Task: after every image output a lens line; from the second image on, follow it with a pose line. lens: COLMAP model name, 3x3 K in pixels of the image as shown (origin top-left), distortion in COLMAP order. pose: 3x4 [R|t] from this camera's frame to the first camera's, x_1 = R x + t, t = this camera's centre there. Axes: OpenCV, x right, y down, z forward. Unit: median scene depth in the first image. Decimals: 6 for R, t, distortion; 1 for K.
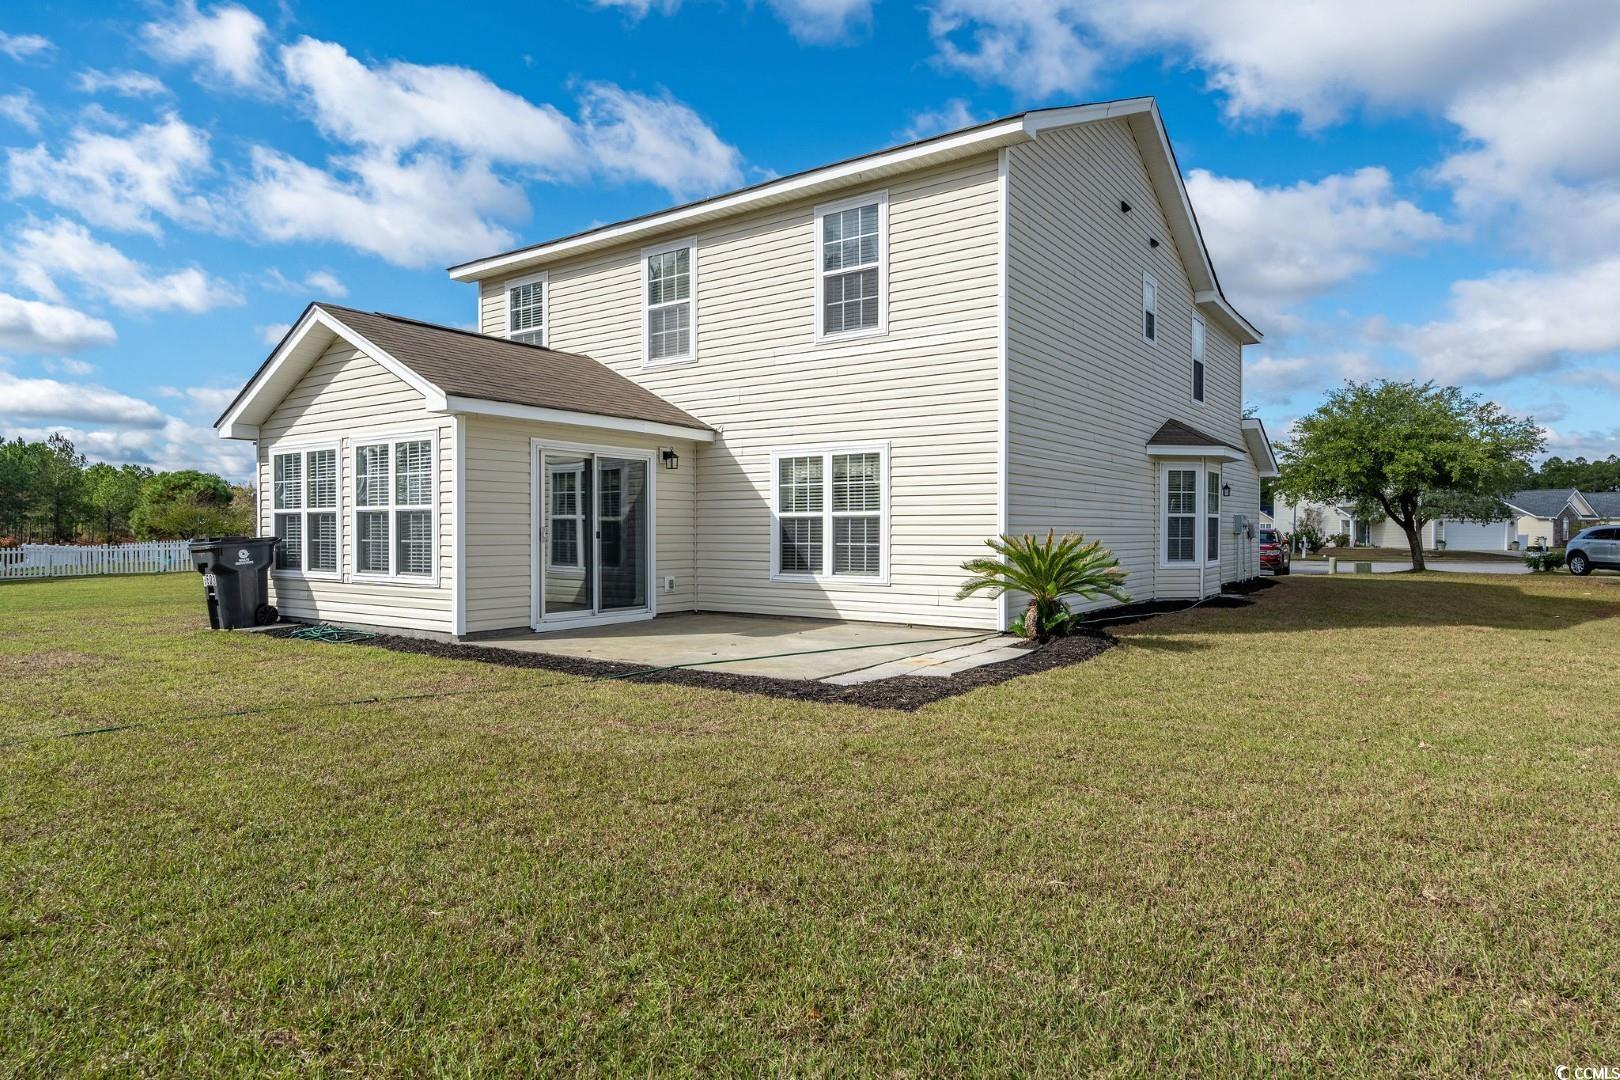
lens RADIAL K [[961.1, 0, 802.3], [0, 961.1, 539.4], [0, 0, 1]] dist [-0.001538, 0.001304]
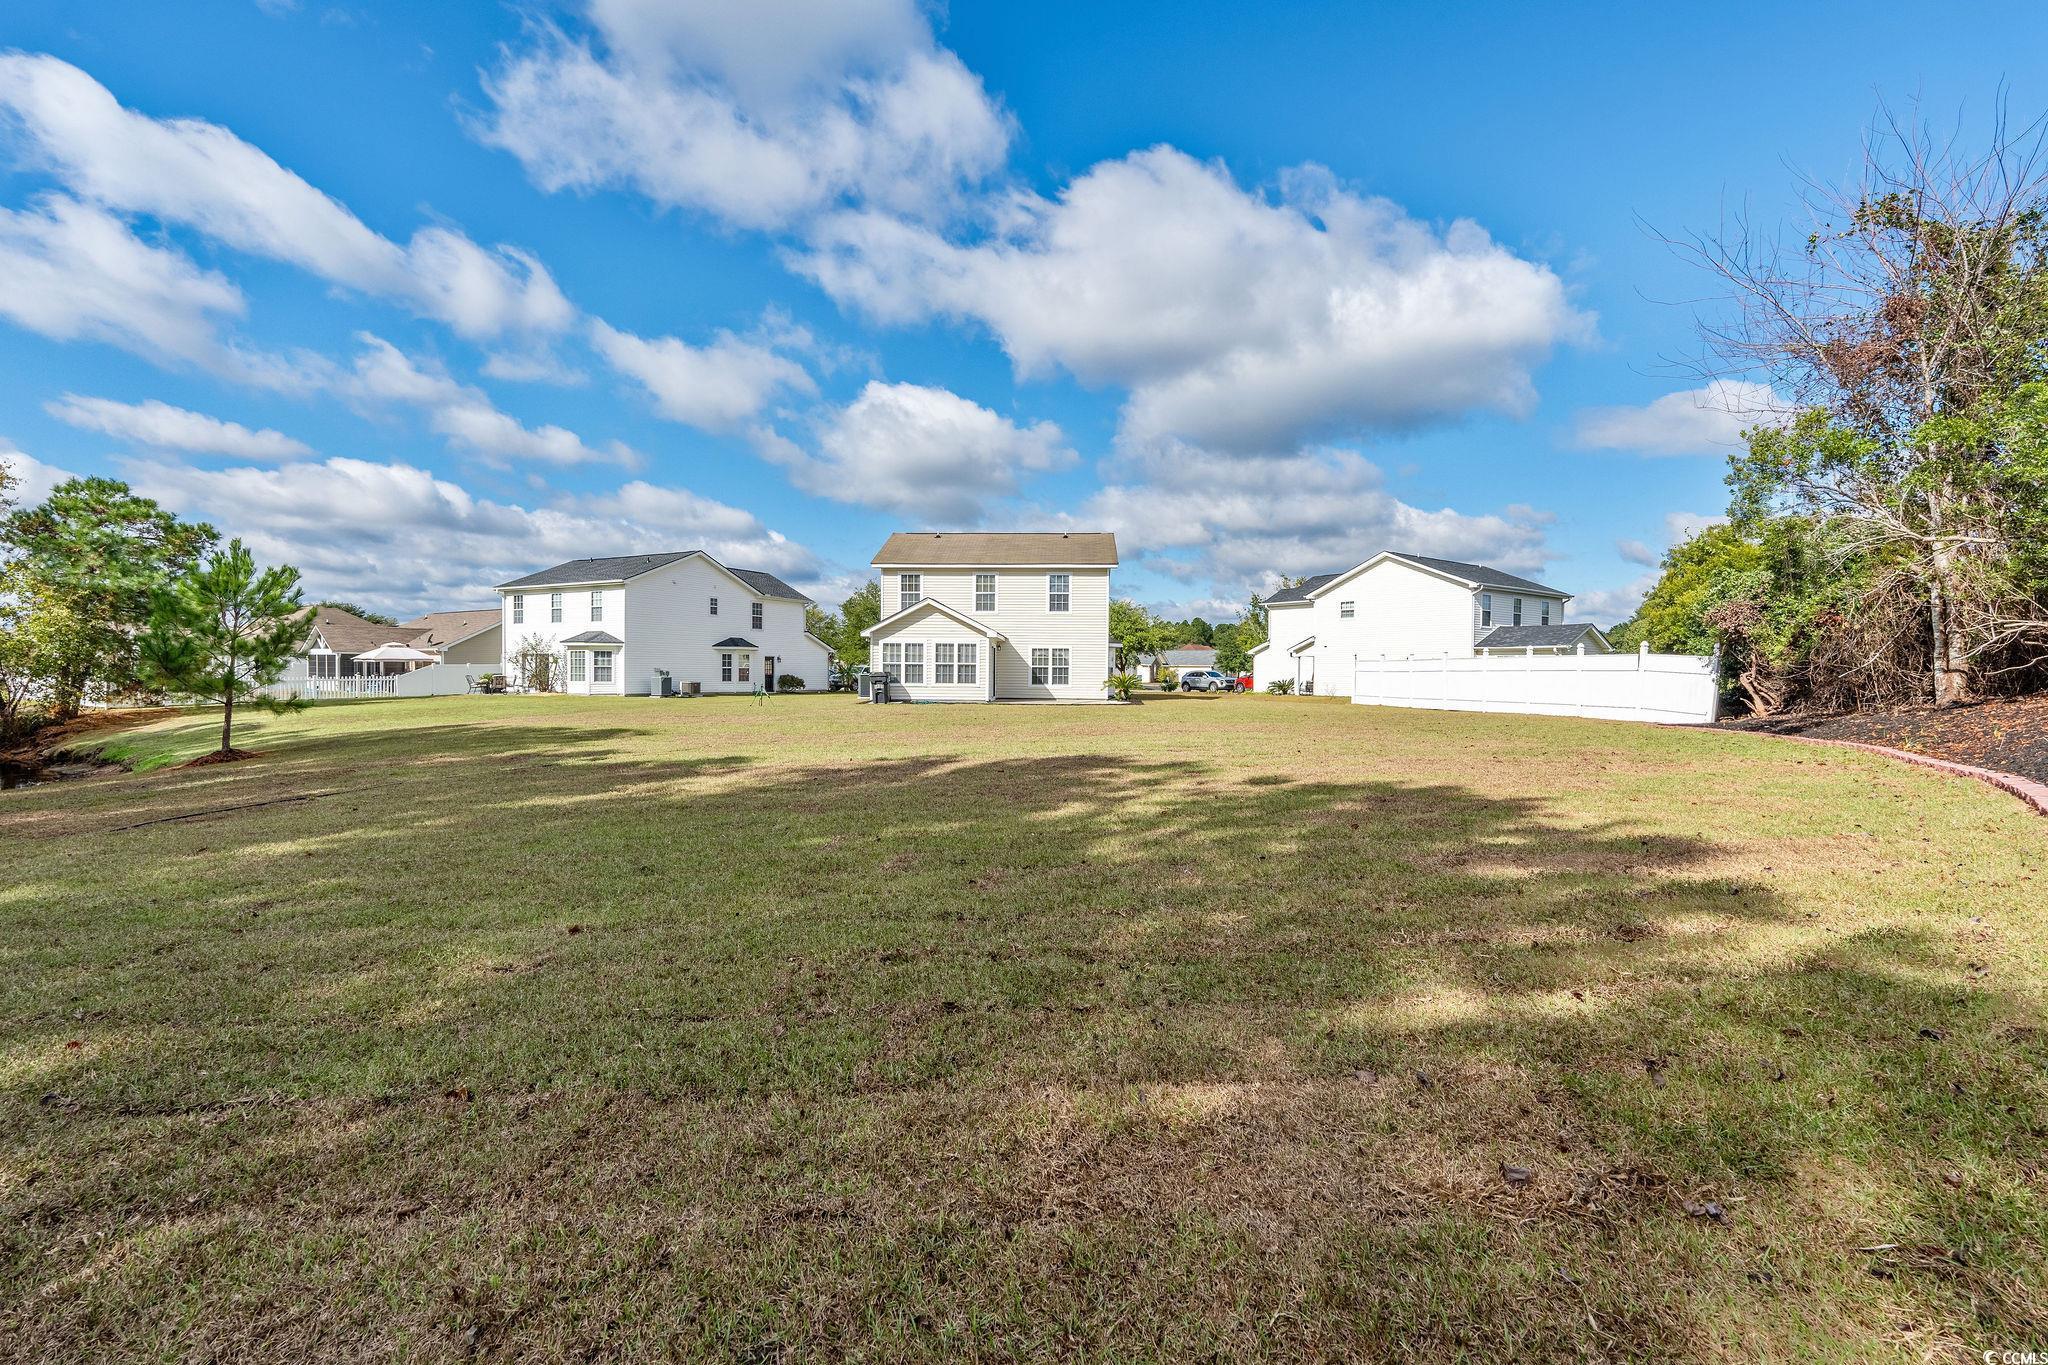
lens RADIAL K [[904.0, 0, 1029.6], [0, 904.0, 674.9], [0, 0, 1]] dist [-0.002198, -0.000137]
pose [[0.852501, 0.010067, 0.522628, -1.647802], [-0.009158, 0.999949, -0.004322, 0.017096], [-0.522645, -0.001102, 0.852550, -1.594118]]
